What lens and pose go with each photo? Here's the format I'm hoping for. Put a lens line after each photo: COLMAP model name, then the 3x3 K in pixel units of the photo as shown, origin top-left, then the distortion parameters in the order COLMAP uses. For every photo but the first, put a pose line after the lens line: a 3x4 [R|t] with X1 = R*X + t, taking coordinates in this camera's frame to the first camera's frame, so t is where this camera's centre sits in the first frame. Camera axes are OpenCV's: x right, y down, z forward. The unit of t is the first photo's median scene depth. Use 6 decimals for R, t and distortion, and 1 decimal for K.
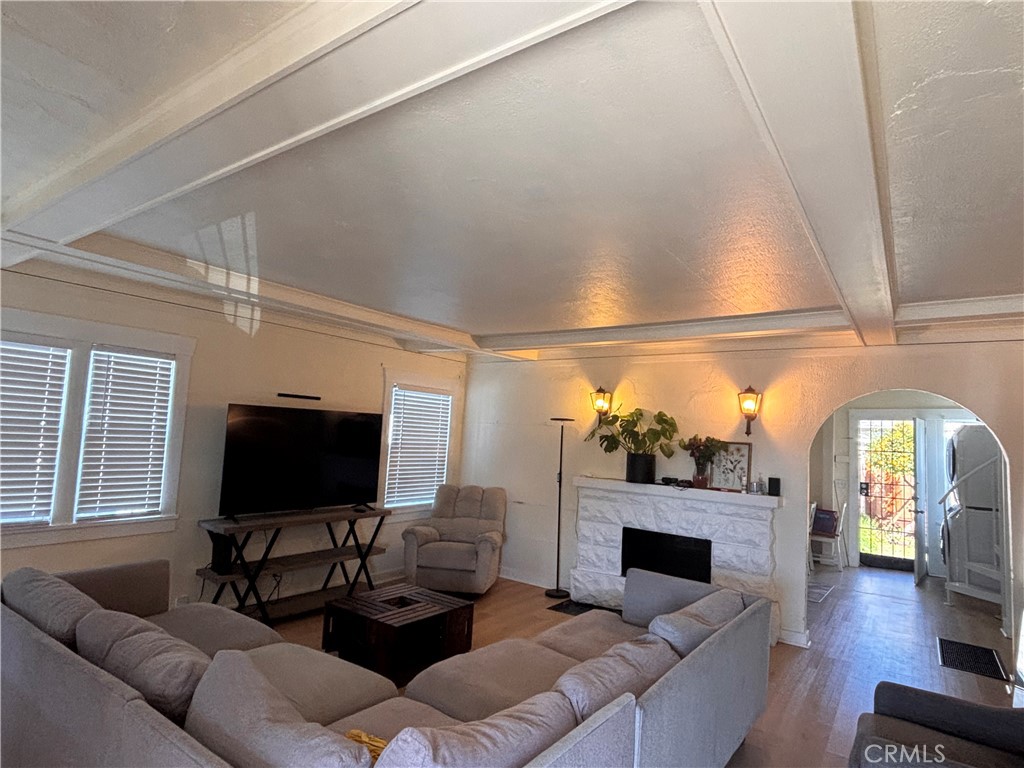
lens RADIAL K [[565.4, 0, 510.1], [0, 565.4, 372.6], [0, 0, 1]] dist [-0.004728, -0.001577]
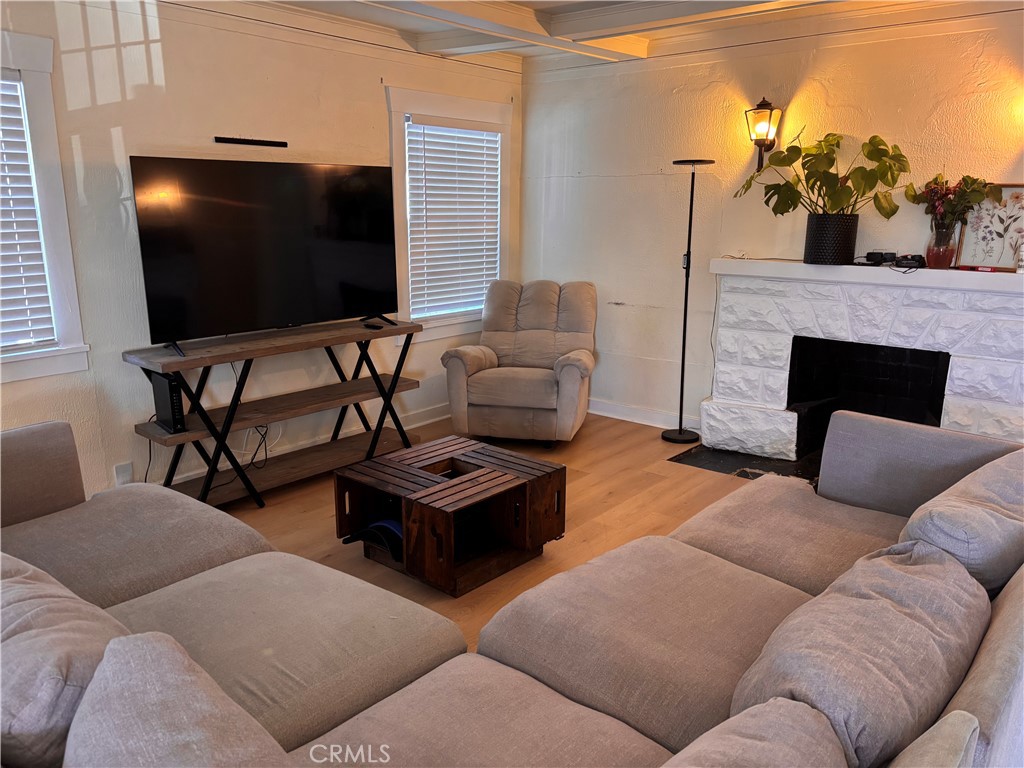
lens RADIAL K [[786.7, 0, 512.0], [0, 786.7, 384.0], [0, 0, 1]] dist [0.089357, -0.107219]
pose [[0.995826, -0.028900, -0.086572, -0.033532], [0.055530, 0.944628, 0.323411, 0.025271], [0.072432, -0.326868, 0.942290, 0.145632]]
